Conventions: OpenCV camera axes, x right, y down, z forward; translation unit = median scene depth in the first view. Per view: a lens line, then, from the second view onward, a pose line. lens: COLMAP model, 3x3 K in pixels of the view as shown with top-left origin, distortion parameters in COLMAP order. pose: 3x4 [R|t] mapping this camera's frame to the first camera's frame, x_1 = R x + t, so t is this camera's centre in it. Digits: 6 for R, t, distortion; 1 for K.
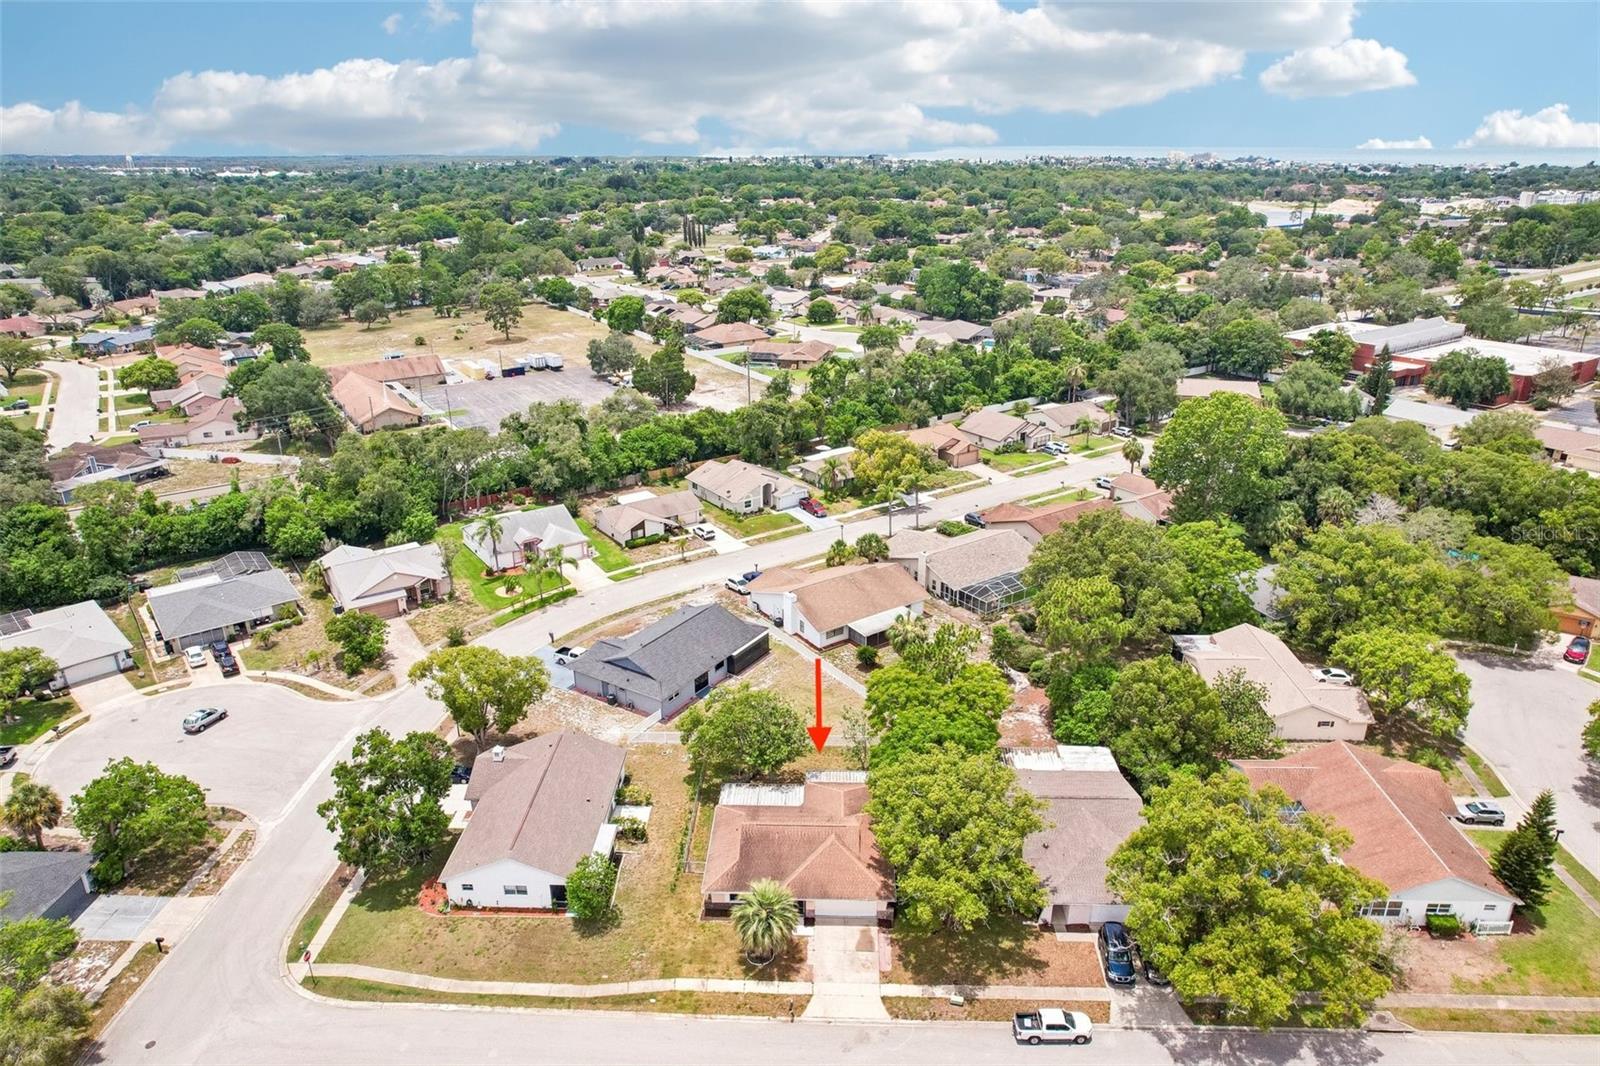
lens RADIAL K [[1022.9, 0, 800.6], [0, 1022.9, 541.0], [0, 0, 1]] dist [-0.070548, 0.060695]
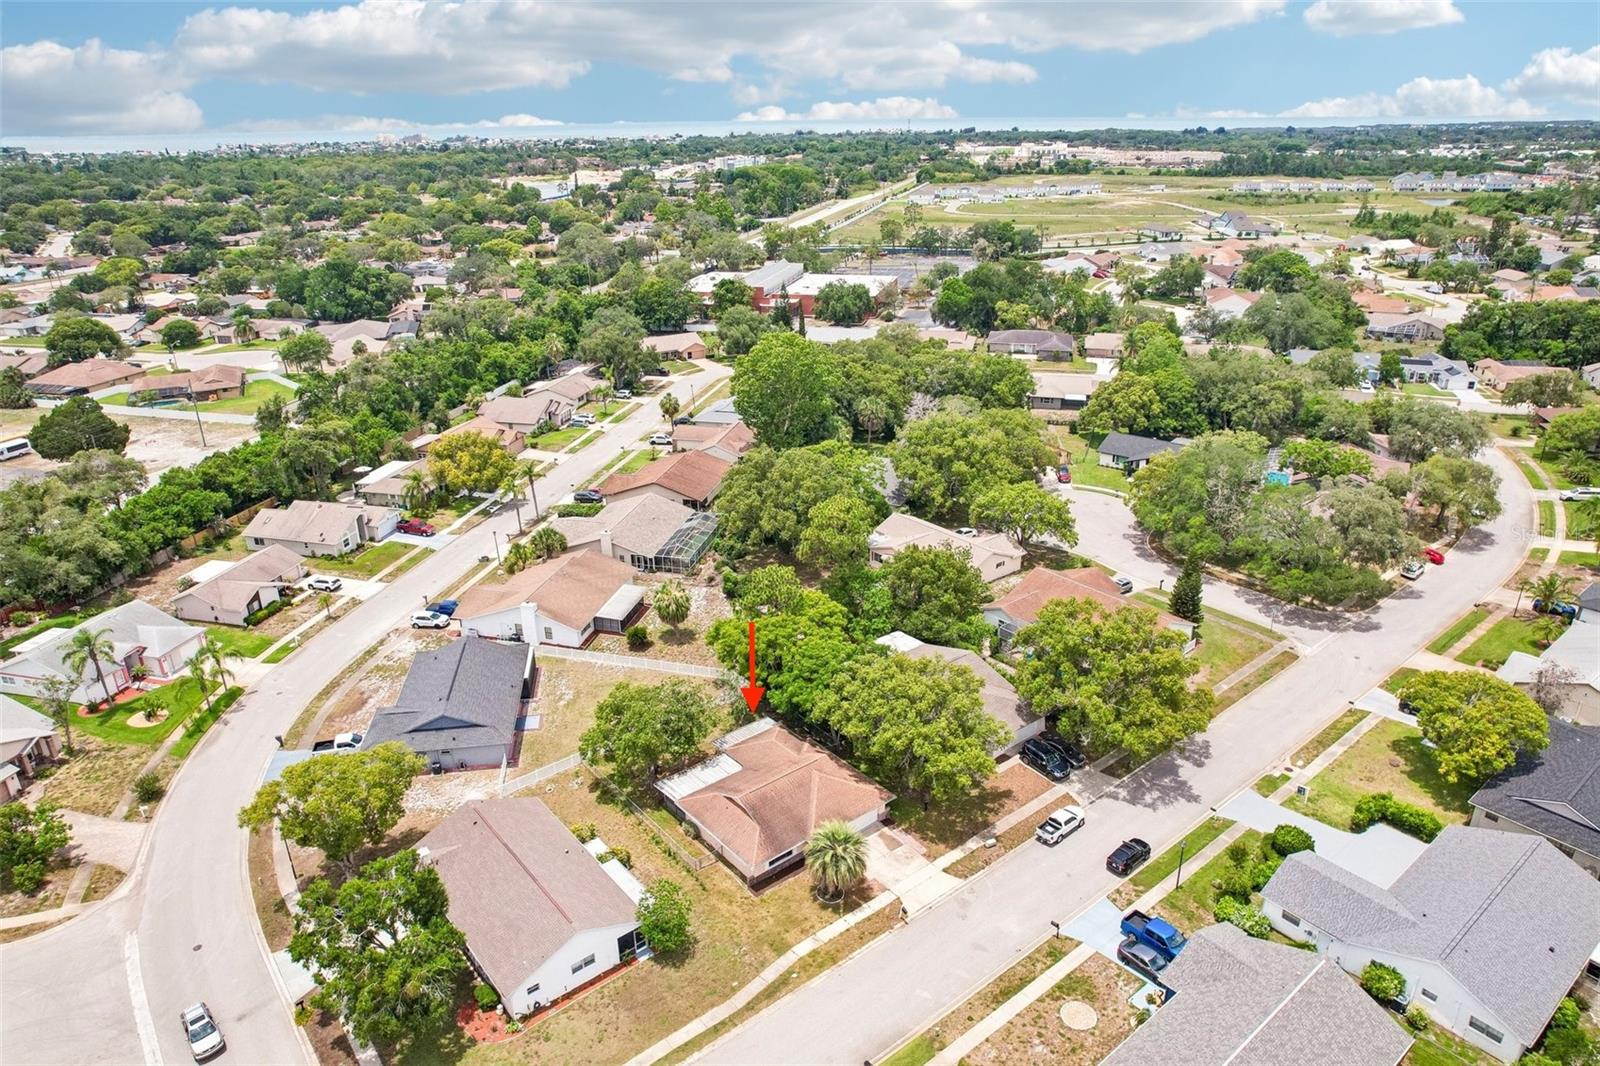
lens RADIAL K [[1025.3, 0, 800.3], [0, 1025.3, 536.3], [0, 0, 1]] dist [-0.080394, 0.078187]
pose [[0.755626, -0.257682, 0.602187, -0.435177], [0.251038, 0.963093, 0.097115, -0.043425], [-0.604988, 0.077789, 0.792426, 0.109964]]
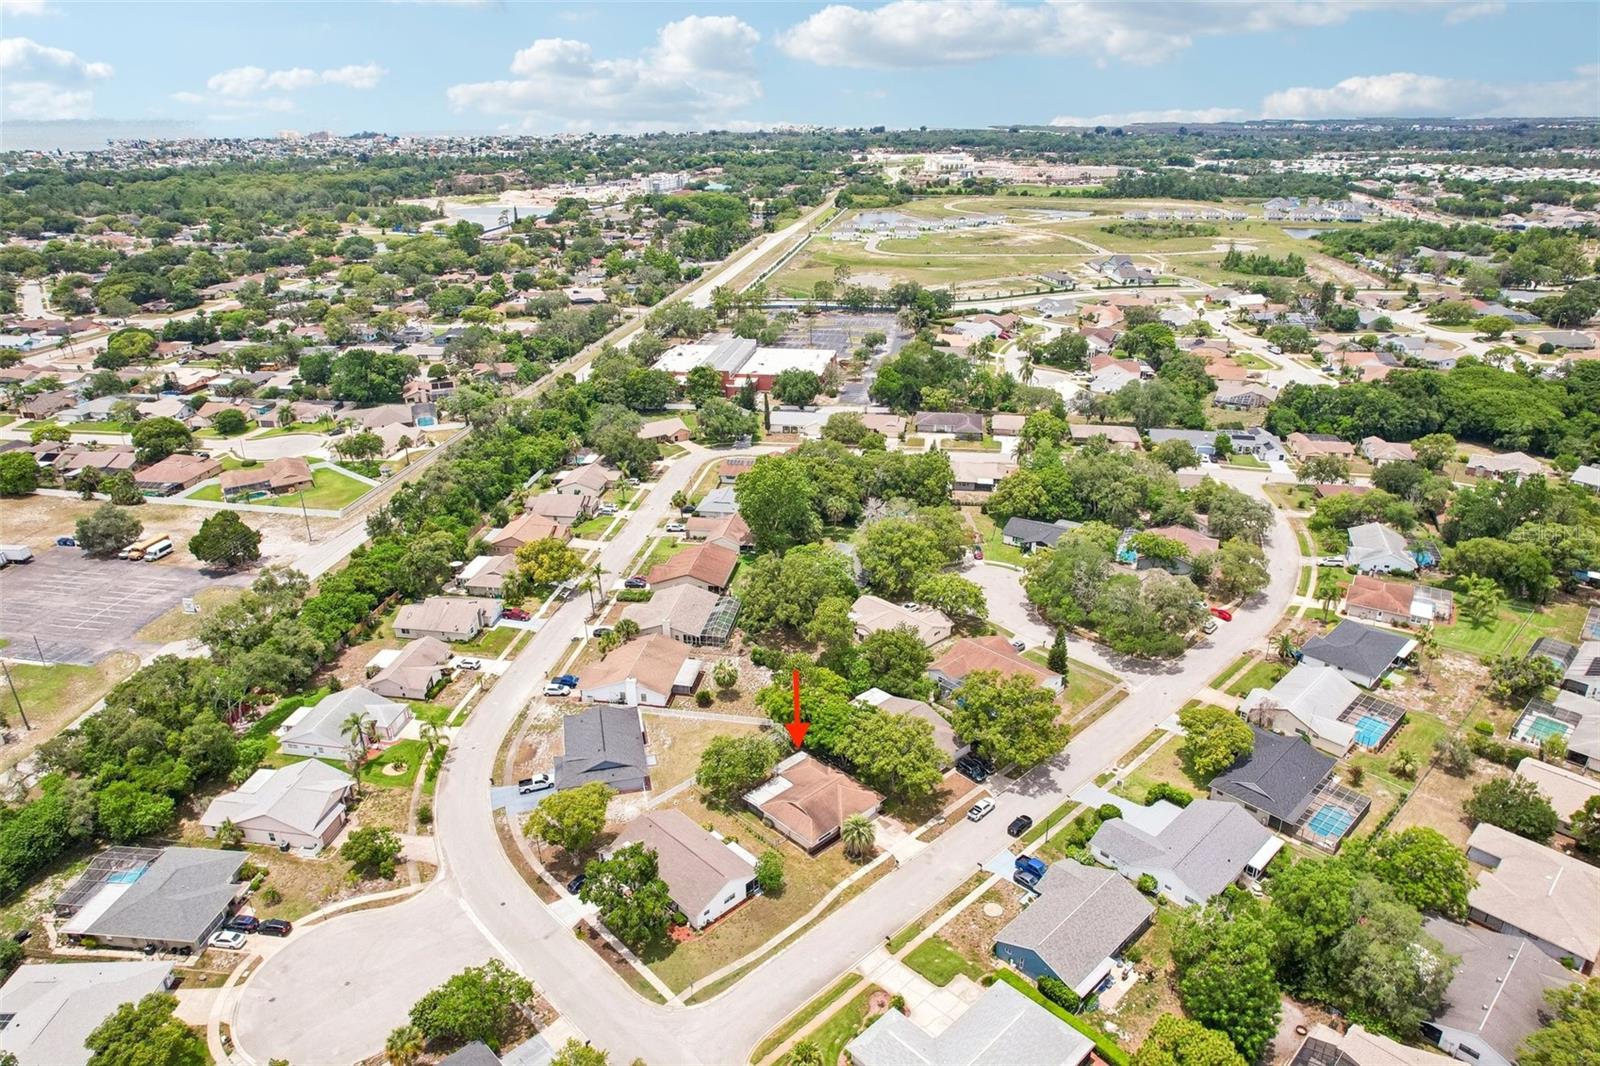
lens RADIAL K [[1022.9, 0, 800.6], [0, 1022.9, 541.0], [0, 0, 1]] dist [-0.070548, 0.060695]
pose [[0.697863, -0.289849, 0.654961, -0.842320], [0.268679, 0.953618, 0.135738, -0.306205], [-0.663926, 0.081248, 0.743371, -0.270009]]
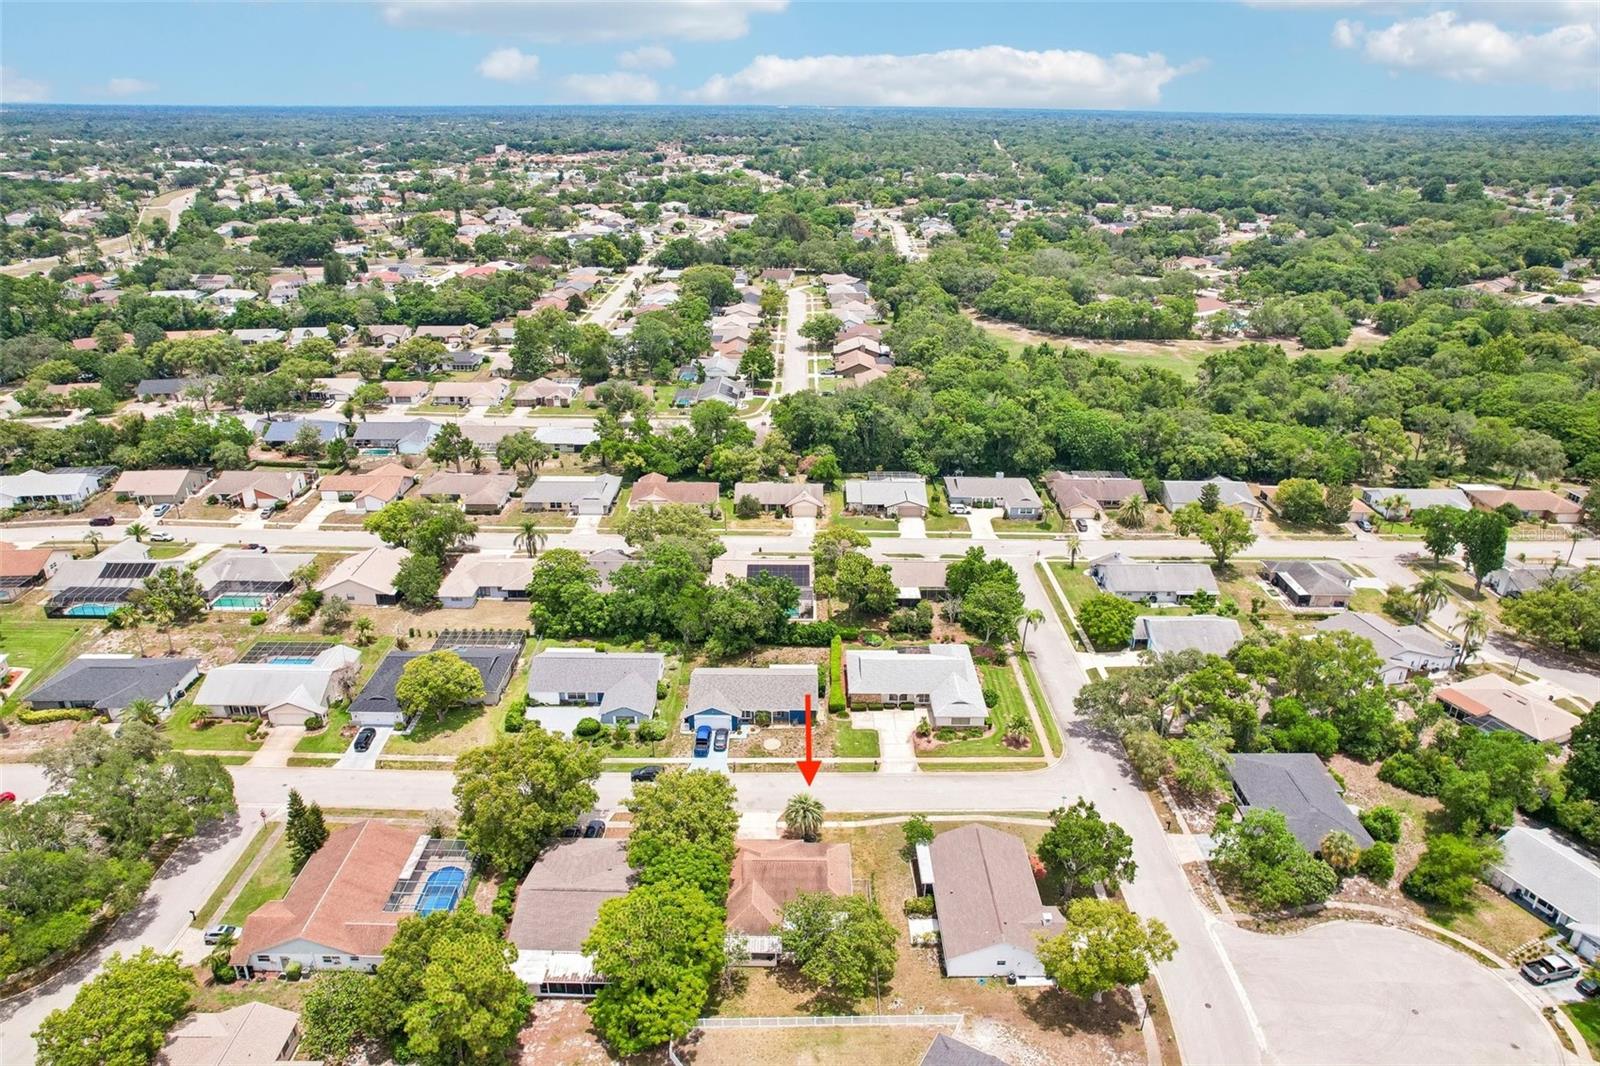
lens RADIAL K [[1022.9, 0, 800.6], [0, 1022.9, 541.0], [0, 0, 1]] dist [-0.070548, 0.060695]
pose [[-0.999646, 0.006492, -0.025790, 0.008966], [-0.013689, 0.705817, 0.708261, -0.796554], [0.022801, 0.708364, -0.705479, 1.313762]]
